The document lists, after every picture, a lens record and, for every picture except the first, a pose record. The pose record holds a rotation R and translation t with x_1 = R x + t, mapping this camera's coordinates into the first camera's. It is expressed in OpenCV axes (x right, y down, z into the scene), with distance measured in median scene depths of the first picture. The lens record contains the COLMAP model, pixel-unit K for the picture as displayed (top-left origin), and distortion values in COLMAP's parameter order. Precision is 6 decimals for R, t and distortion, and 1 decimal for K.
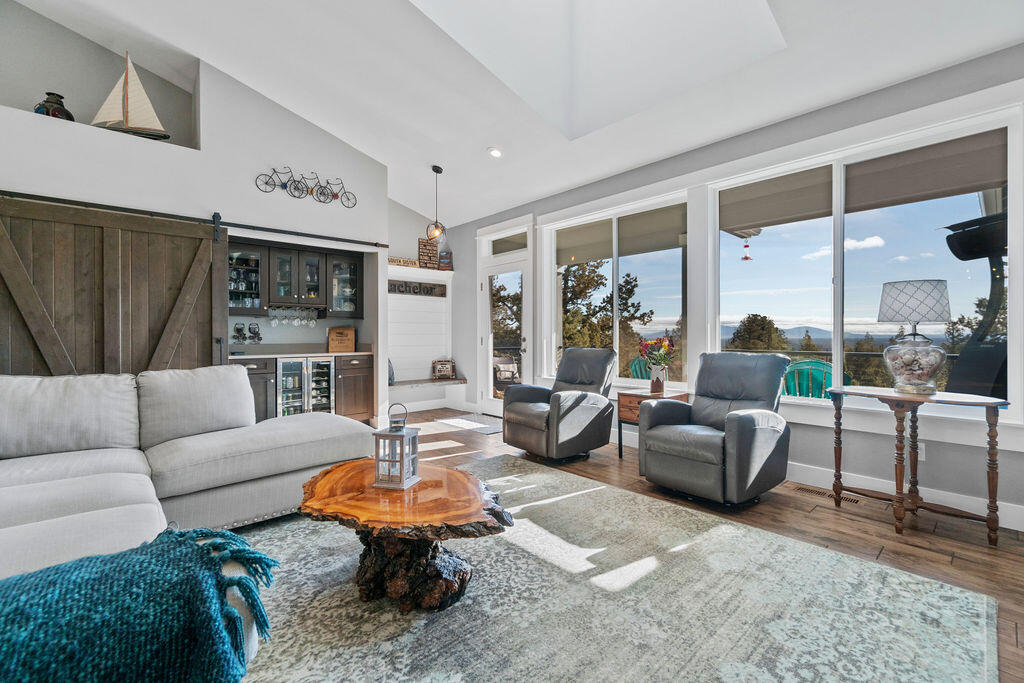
lens RADIAL K [[441.5, 0, 520.7], [0, 441.5, 333.8], [0, 0, 1]] dist [-0.000075, -0.000020]
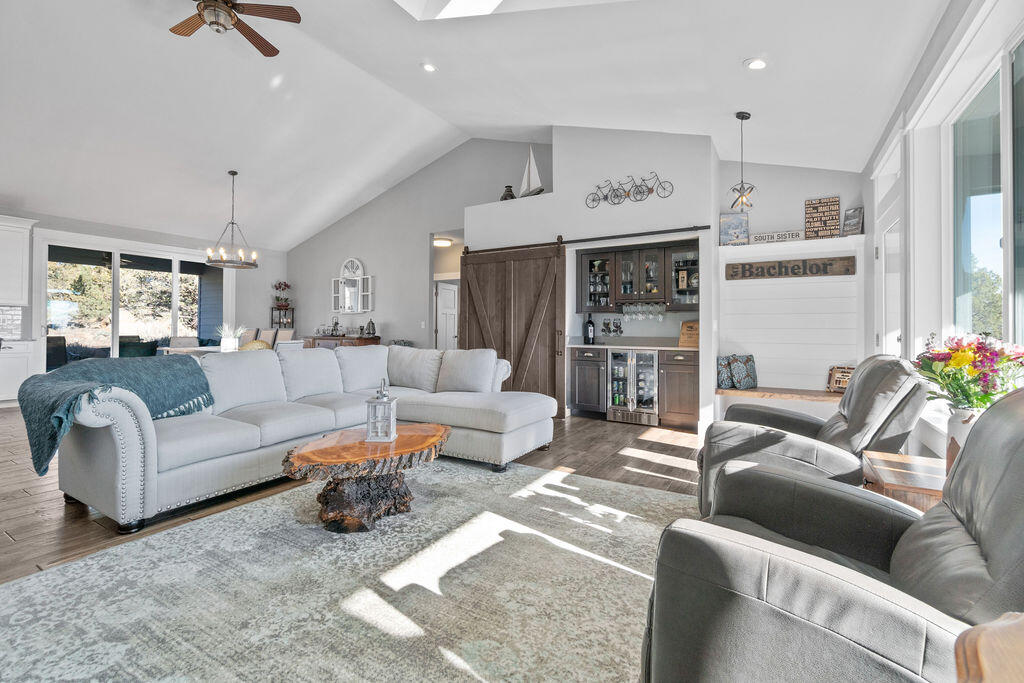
lens RADIAL K [[448.1, 0, 515.1], [0, 448.1, 323.9], [0, 0, 1]] dist [-0.010106, -0.000079]
pose [[0.285788, -0.008722, -0.958253, 0.547396], [-0.003628, 0.999942, -0.010184, 0.003976], [0.958286, 0.006387, 0.285740, 0.489031]]
